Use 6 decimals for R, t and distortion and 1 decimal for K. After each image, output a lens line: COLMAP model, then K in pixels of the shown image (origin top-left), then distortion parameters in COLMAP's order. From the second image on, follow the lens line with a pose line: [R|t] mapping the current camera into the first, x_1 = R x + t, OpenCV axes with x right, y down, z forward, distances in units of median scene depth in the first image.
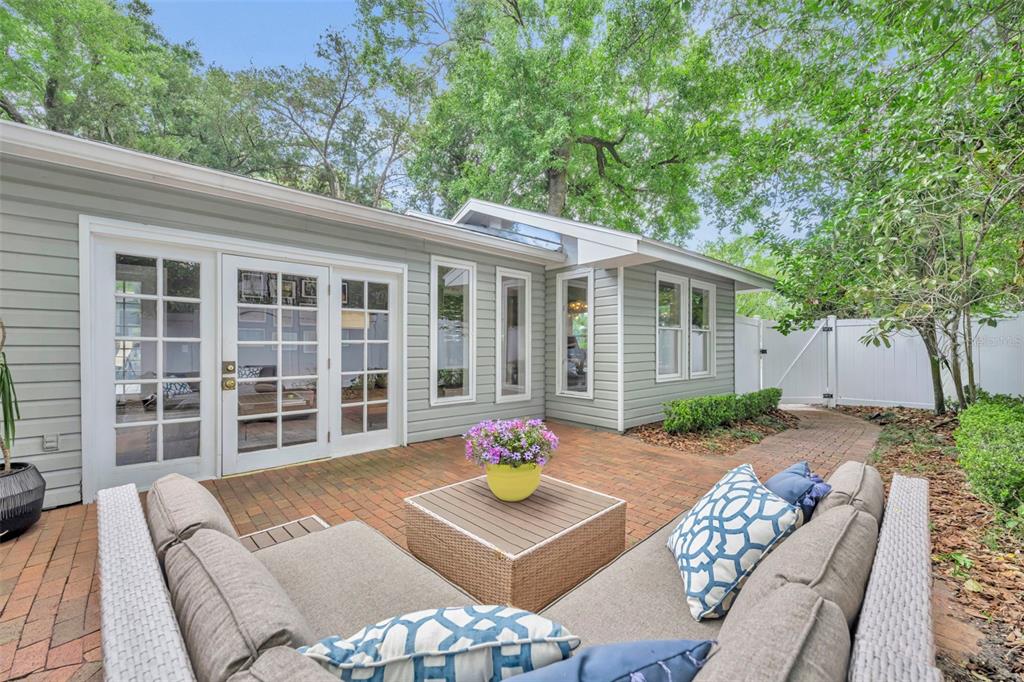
lens RADIAL K [[411.4, 0, 511.9], [0, 411.4, 344.4], [0, 0, 1]] dist [0.001058, 0.000176]
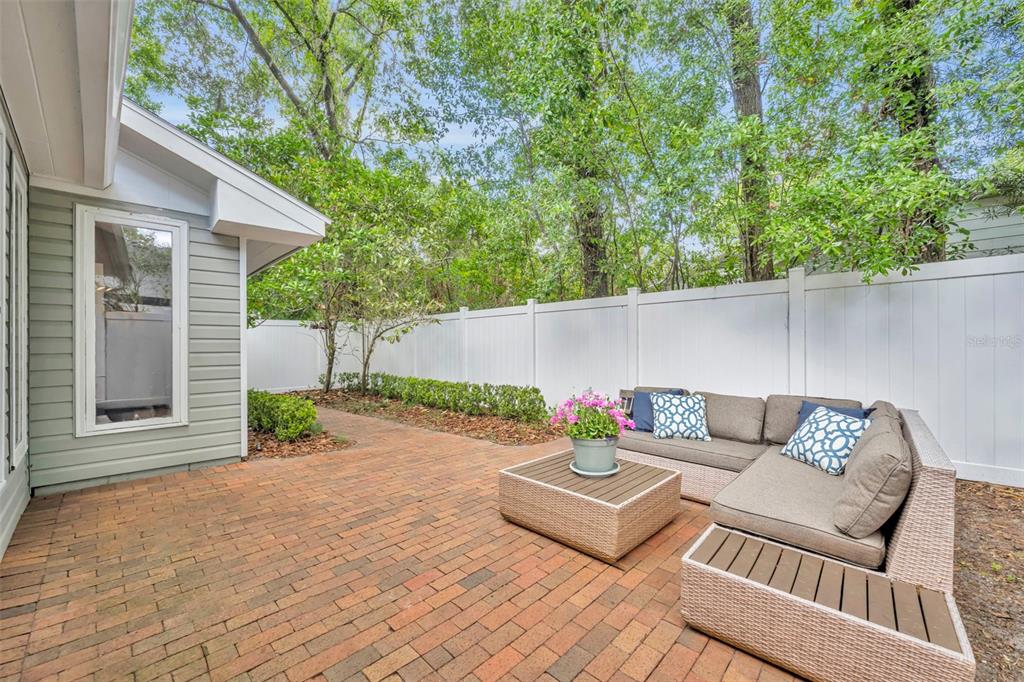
lens RADIAL K [[411.4, 0, 512.0], [0, 411.4, 342.8], [0, 0, 1]] dist [0.001058, 0.000176]
pose [[-0.045405, 0.002247, 0.998966, -0.694156], [-0.003926, 0.999989, -0.002428, 0.007184], [-0.998961, -0.004033, -0.045395, 0.760228]]
